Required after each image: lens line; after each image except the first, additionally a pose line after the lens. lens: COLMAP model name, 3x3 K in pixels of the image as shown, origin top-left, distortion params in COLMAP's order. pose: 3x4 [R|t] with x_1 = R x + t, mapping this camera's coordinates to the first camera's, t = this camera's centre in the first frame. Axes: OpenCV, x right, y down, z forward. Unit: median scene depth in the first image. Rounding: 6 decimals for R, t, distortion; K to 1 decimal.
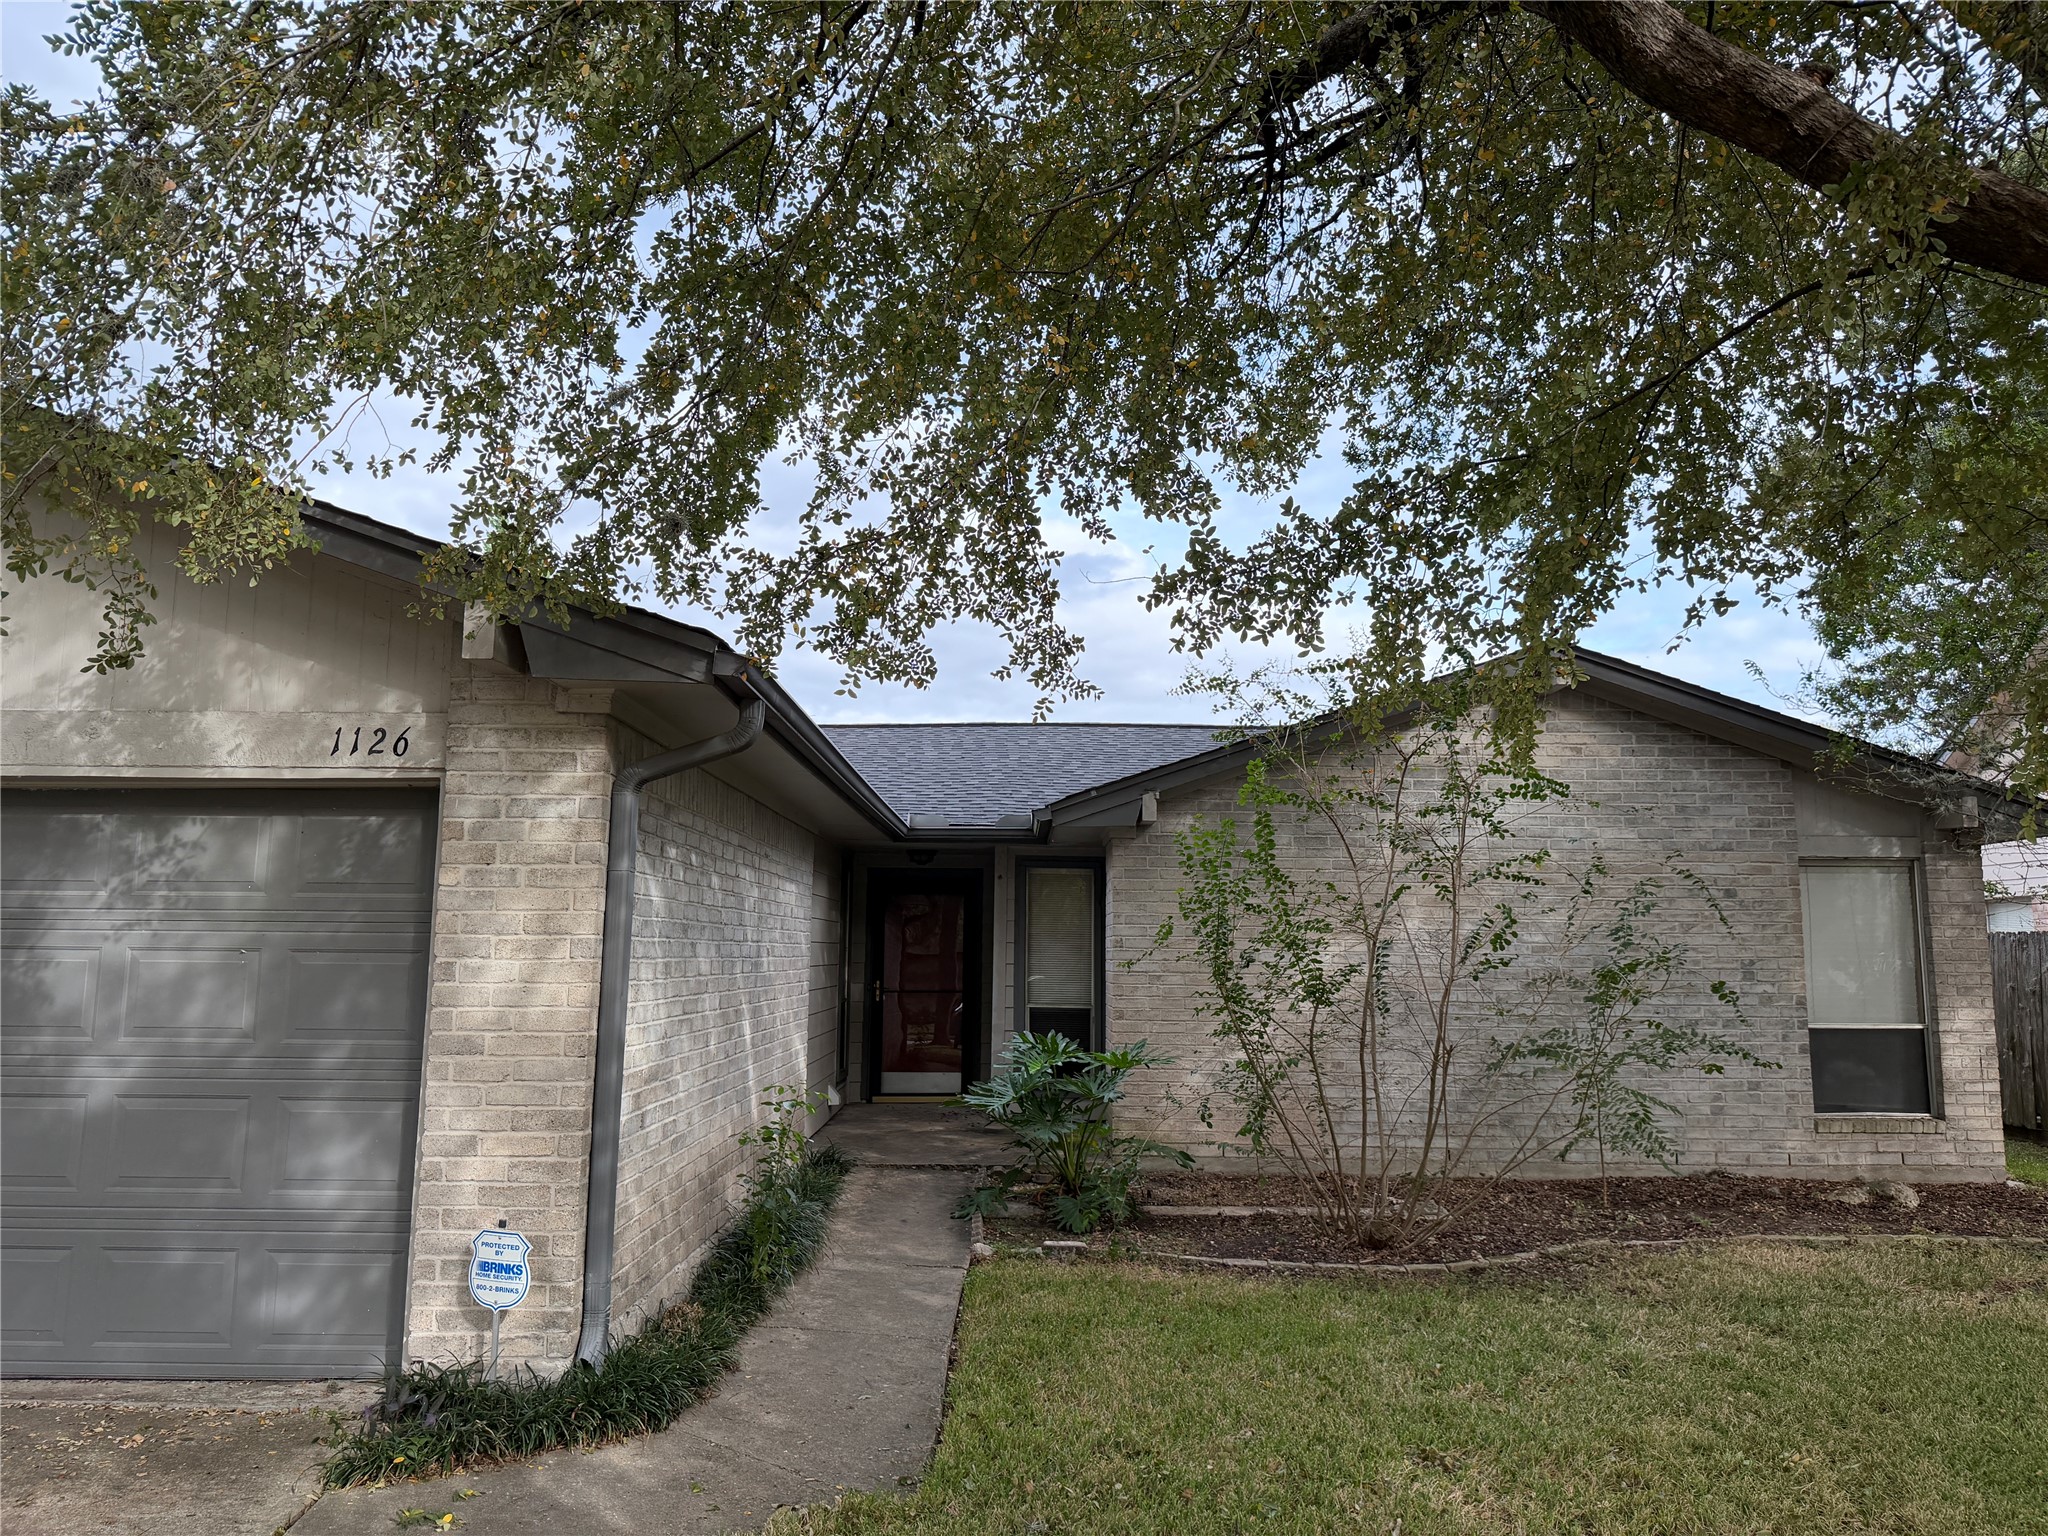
lens RADIAL K [[1433.4, 0, 1024.0], [0, 1433.4, 768.0], [0, 0, 1]] dist [0.143961, -0.225555]
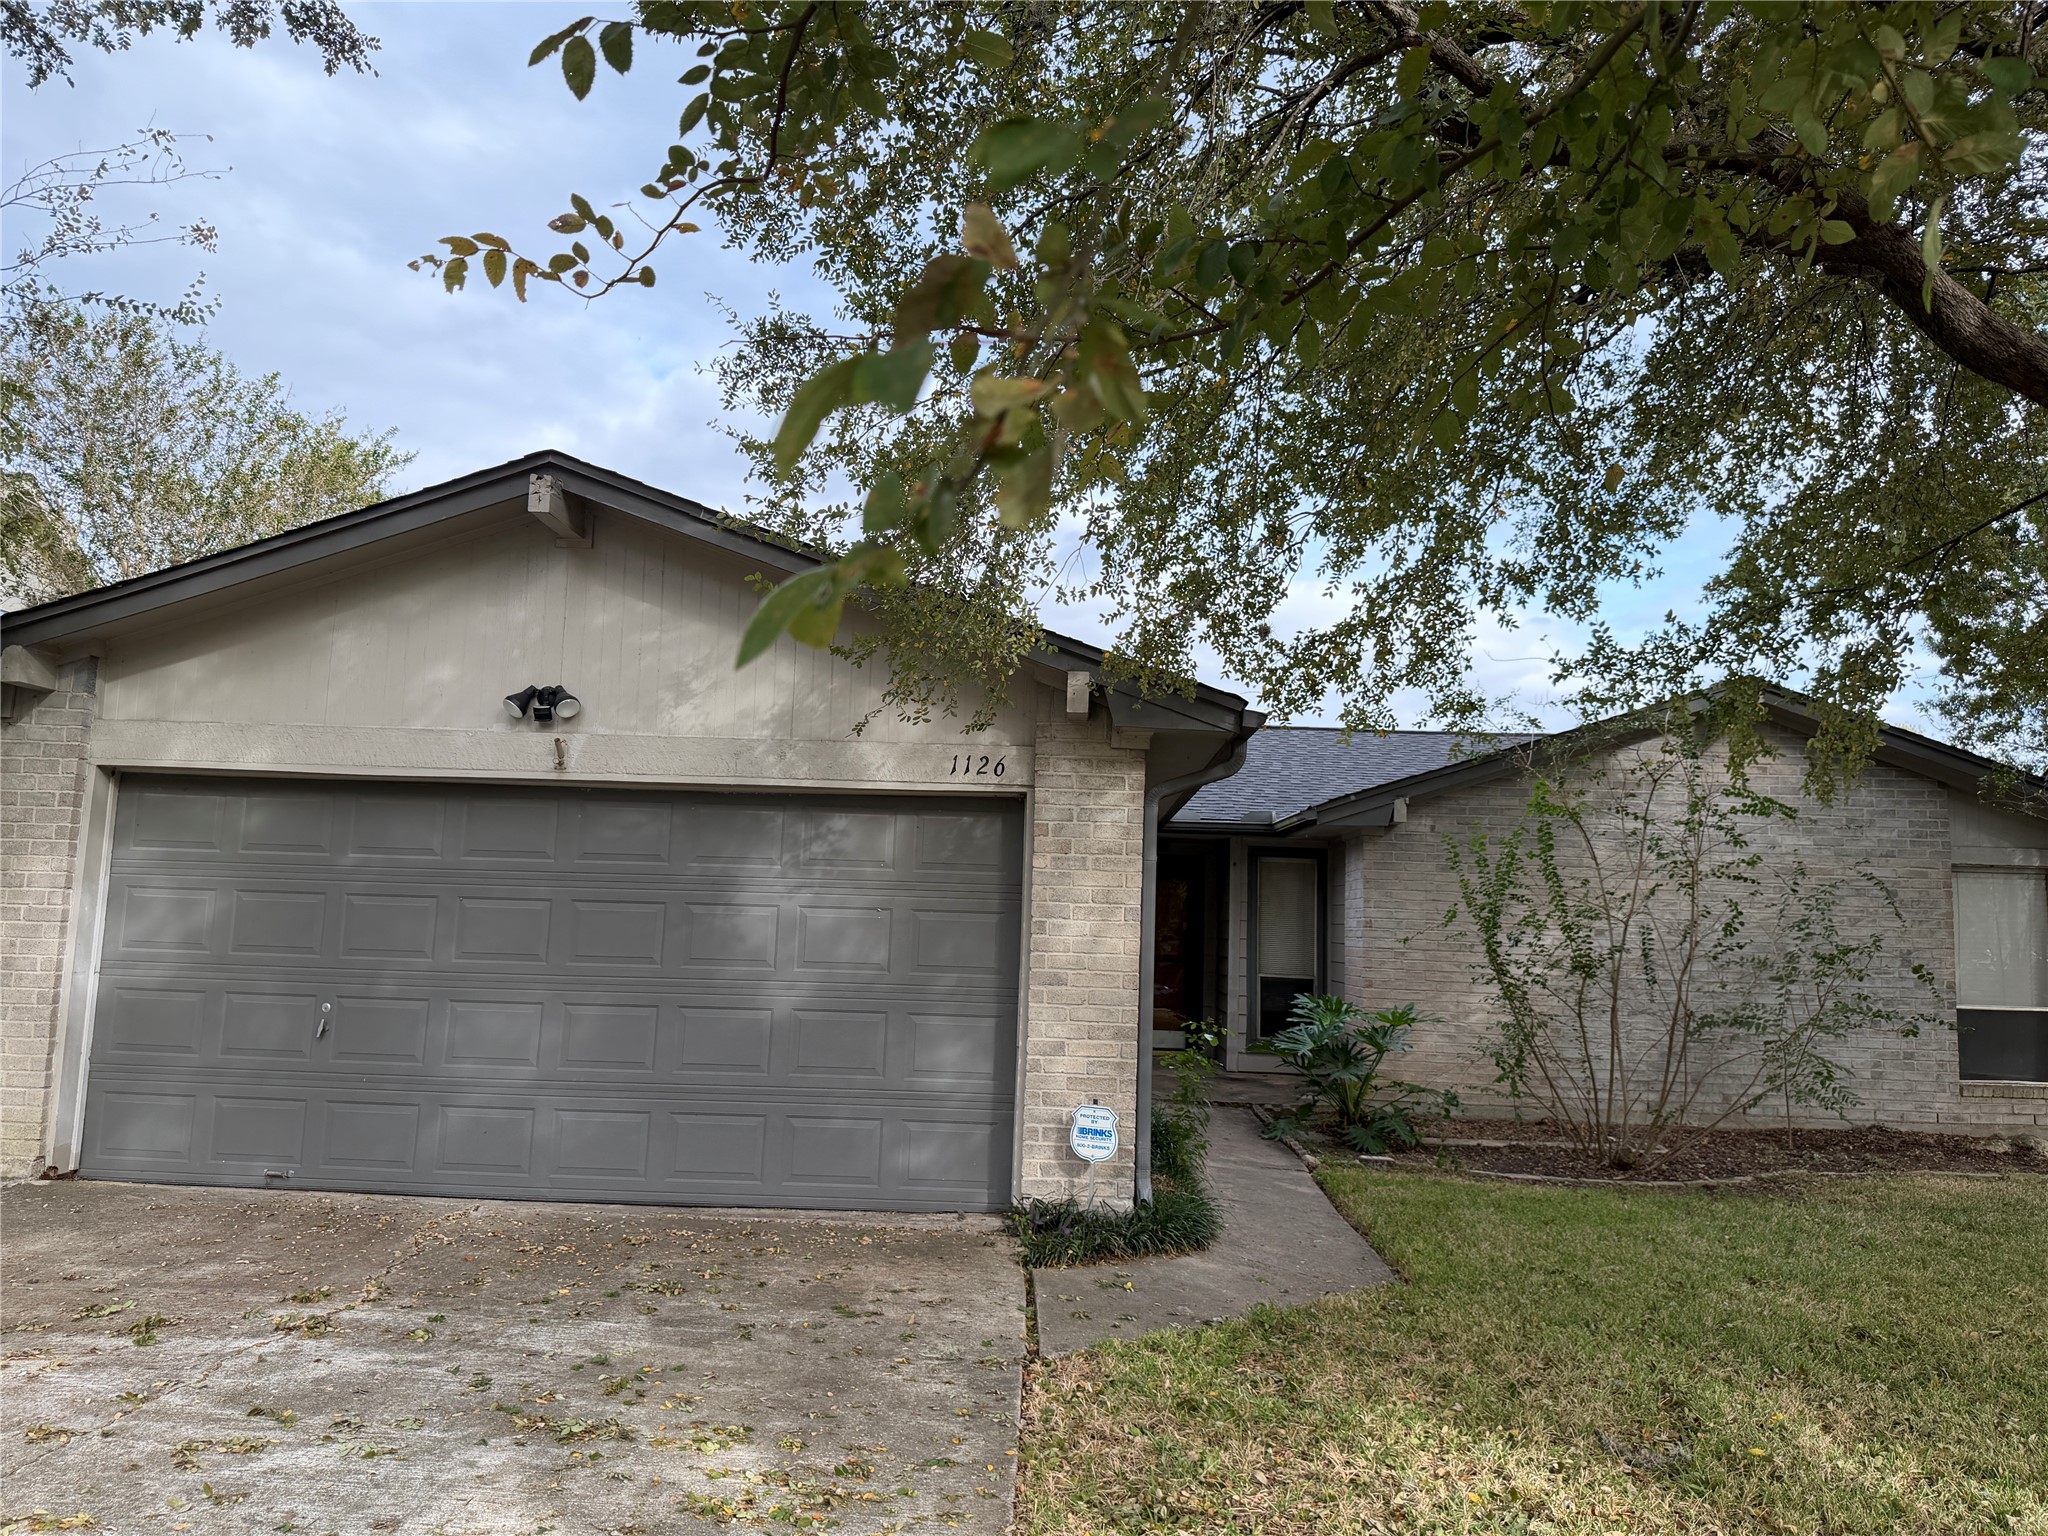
lens RADIAL K [[1439.5, 0, 1024.0], [0, 1439.5, 768.0], [0, 0, 1]] dist [0.091547, -0.113820]
pose [[0.999245, 0.021470, -0.032395, -0.245386], [-0.020980, 0.999661, 0.015393, -0.025909], [0.032714, -0.014702, 0.999357, -0.275708]]
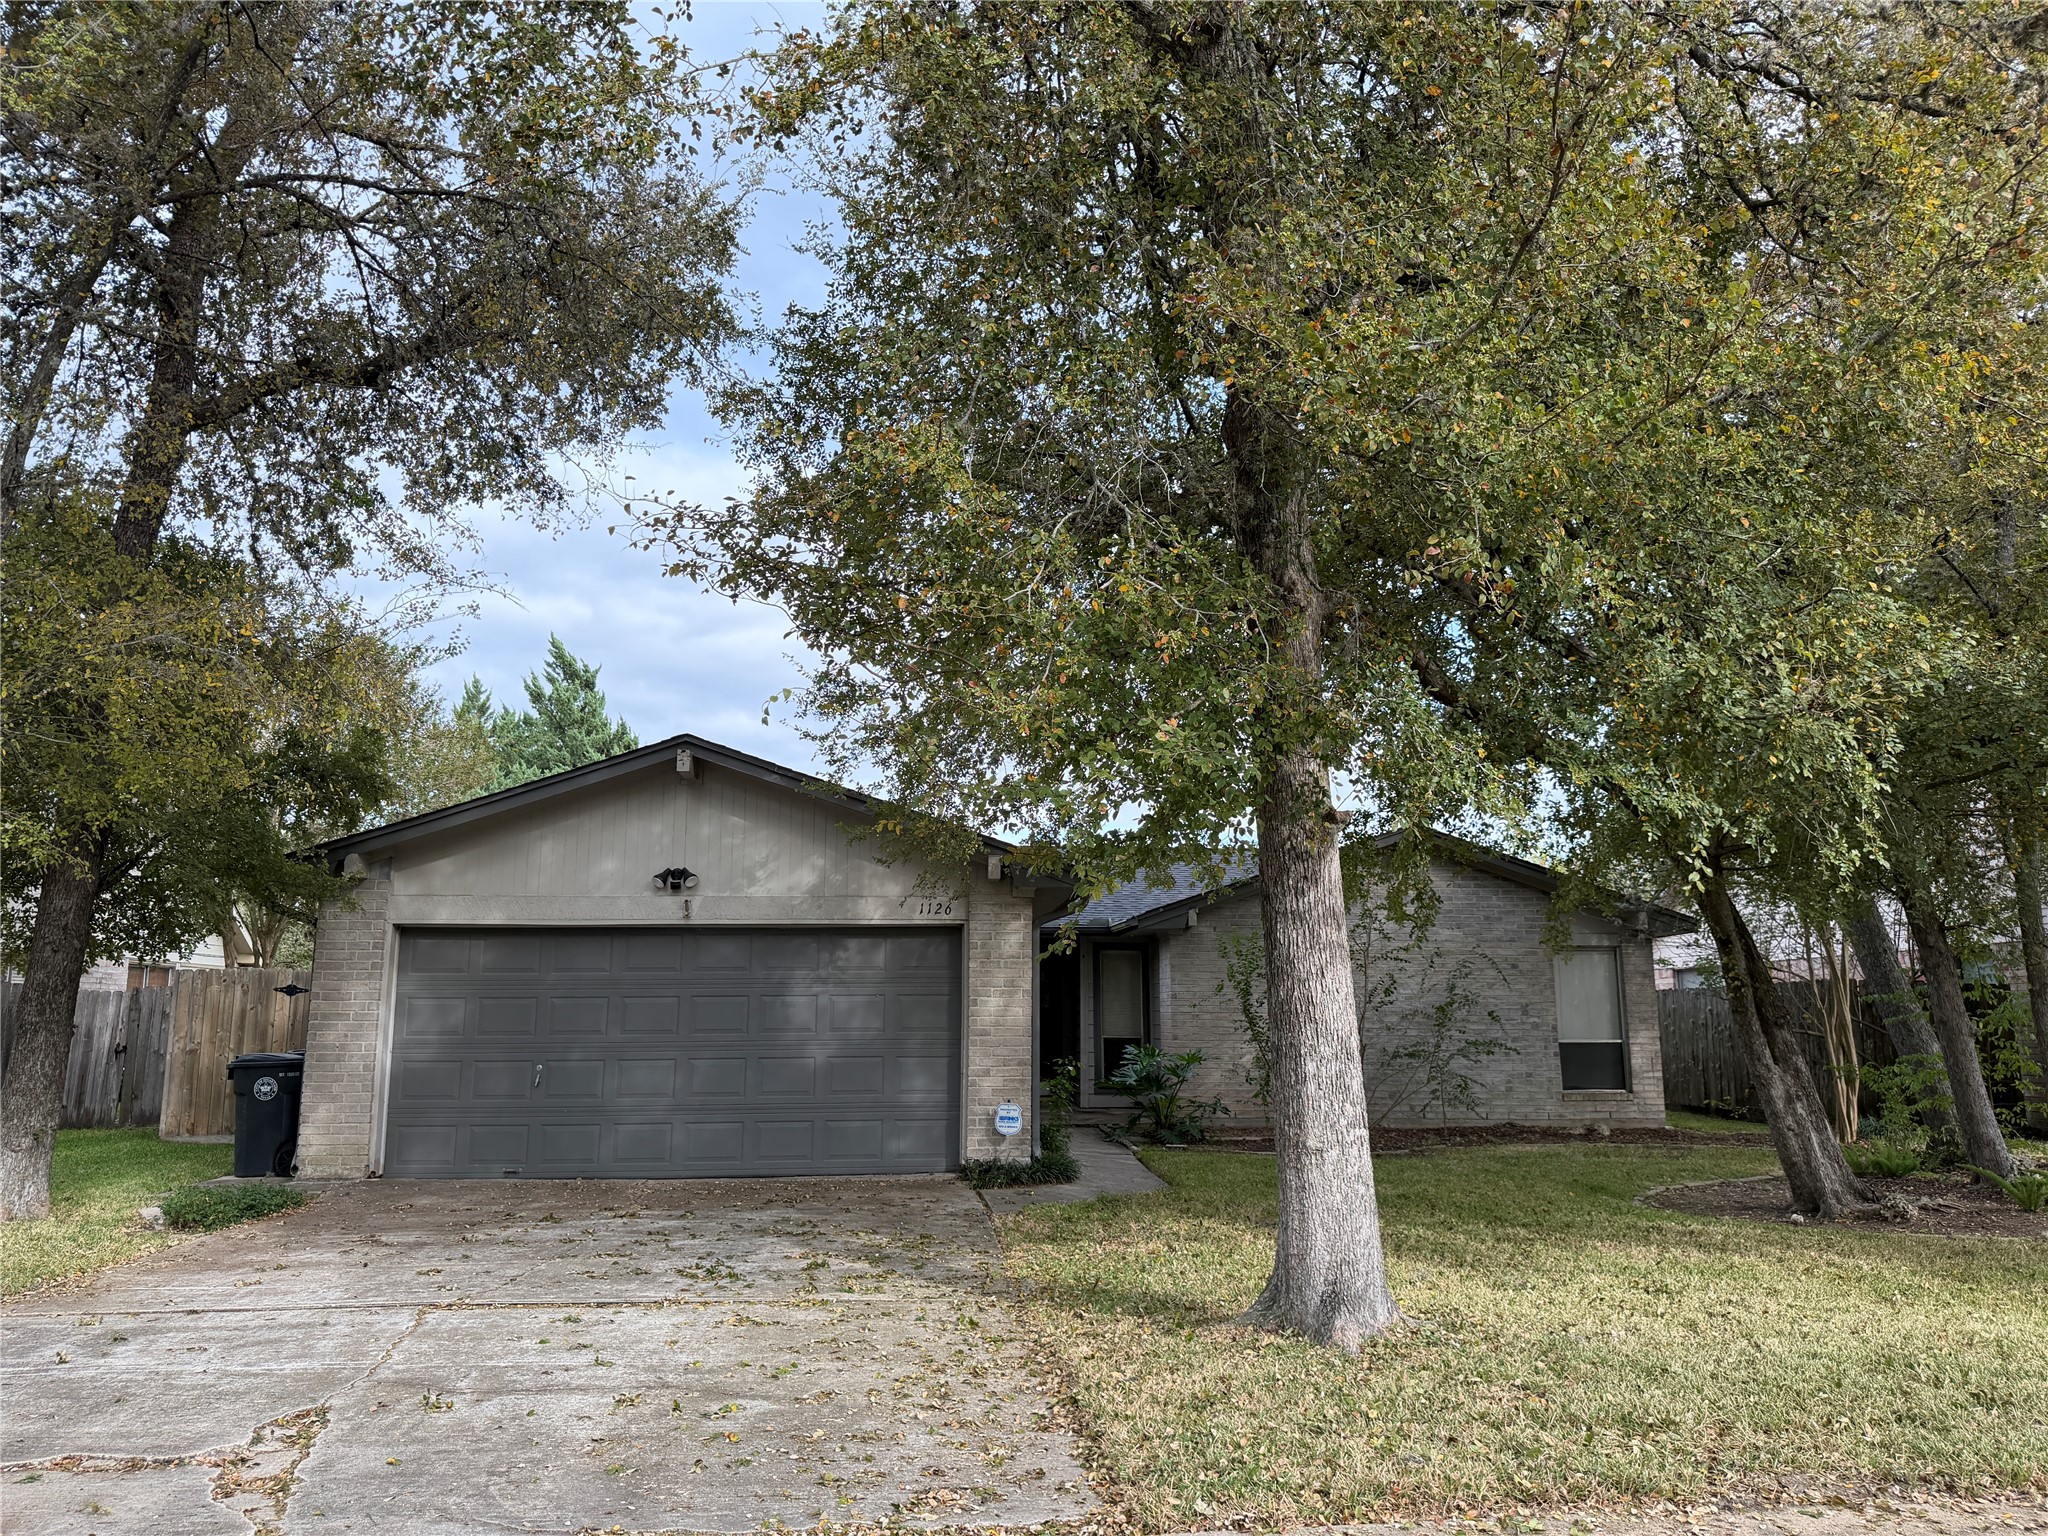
lens RADIAL K [[1433.4, 0, 1024.0], [0, 1433.4, 768.0], [0, 0, 1]] dist [0.143961, -0.225555]
pose [[0.997290, 0.004826, 0.073416, -0.327650], [-0.001522, 0.998986, -0.044991, -0.100389], [-0.073559, 0.044758, 0.996286, -0.980233]]
